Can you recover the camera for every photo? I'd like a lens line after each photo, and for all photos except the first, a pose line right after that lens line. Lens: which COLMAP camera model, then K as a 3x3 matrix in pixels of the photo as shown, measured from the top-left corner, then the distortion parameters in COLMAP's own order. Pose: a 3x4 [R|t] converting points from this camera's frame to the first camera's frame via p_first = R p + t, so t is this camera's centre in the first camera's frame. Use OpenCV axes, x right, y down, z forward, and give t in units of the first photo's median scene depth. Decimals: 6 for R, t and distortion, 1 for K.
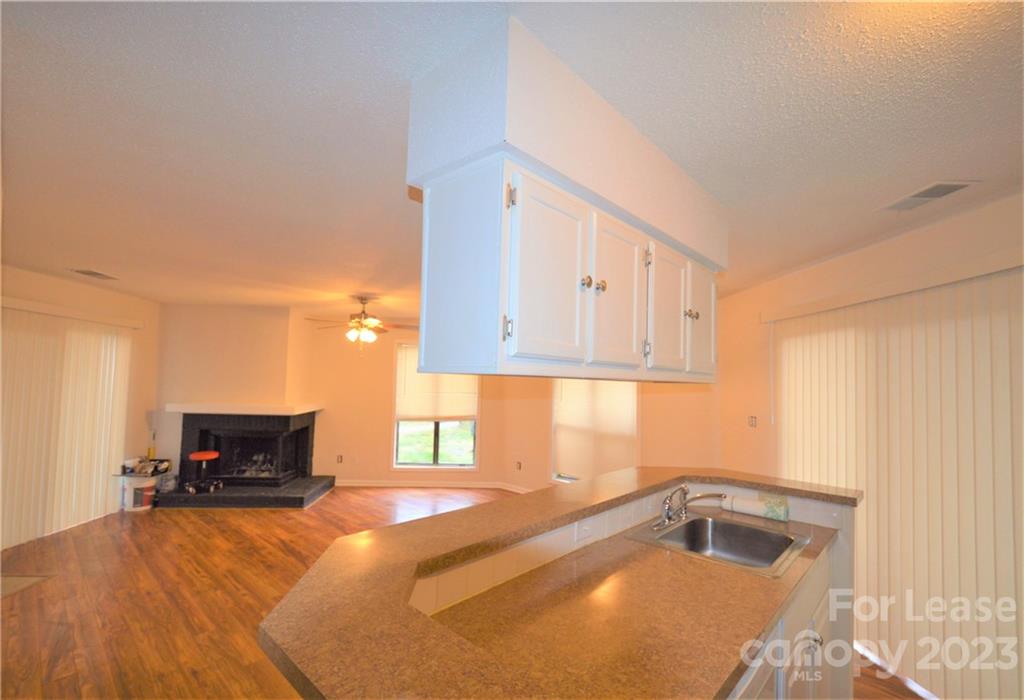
lens RADIAL K [[459.2, 0, 492.6], [0, 459.2, 361.8], [0, 0, 1]] dist [-0.012199, 0.000126]
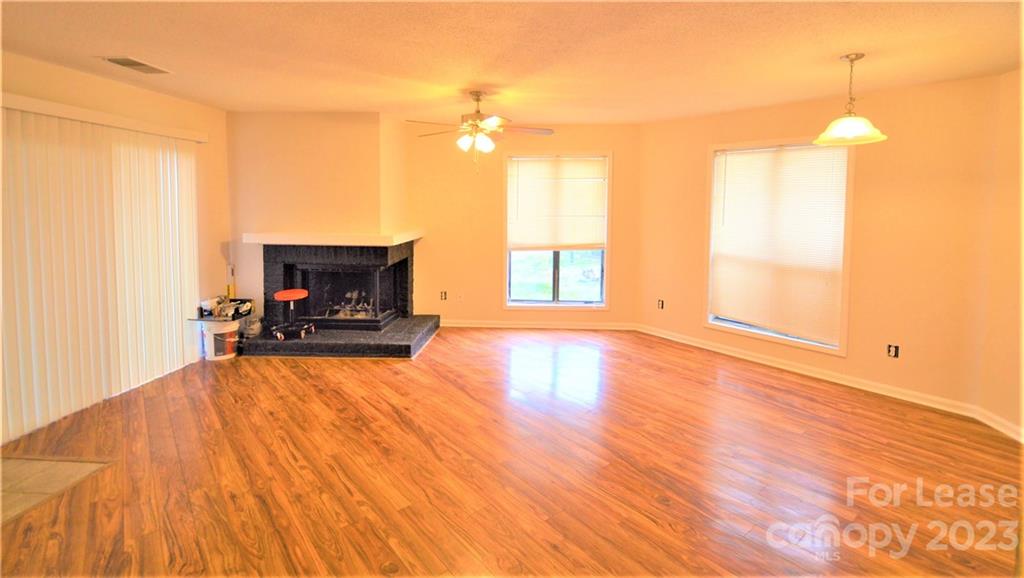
lens RADIAL K [[469.1, 0, 525.3], [0, 469.1, 233.7], [0, 0, 1]] dist [-0.003132, -0.001845]
pose [[0.996124, -0.009161, -0.087482, -0.135325], [0.018514, 0.994118, 0.106708, 0.010801], [0.085990, -0.107914, 0.990434, 0.211099]]
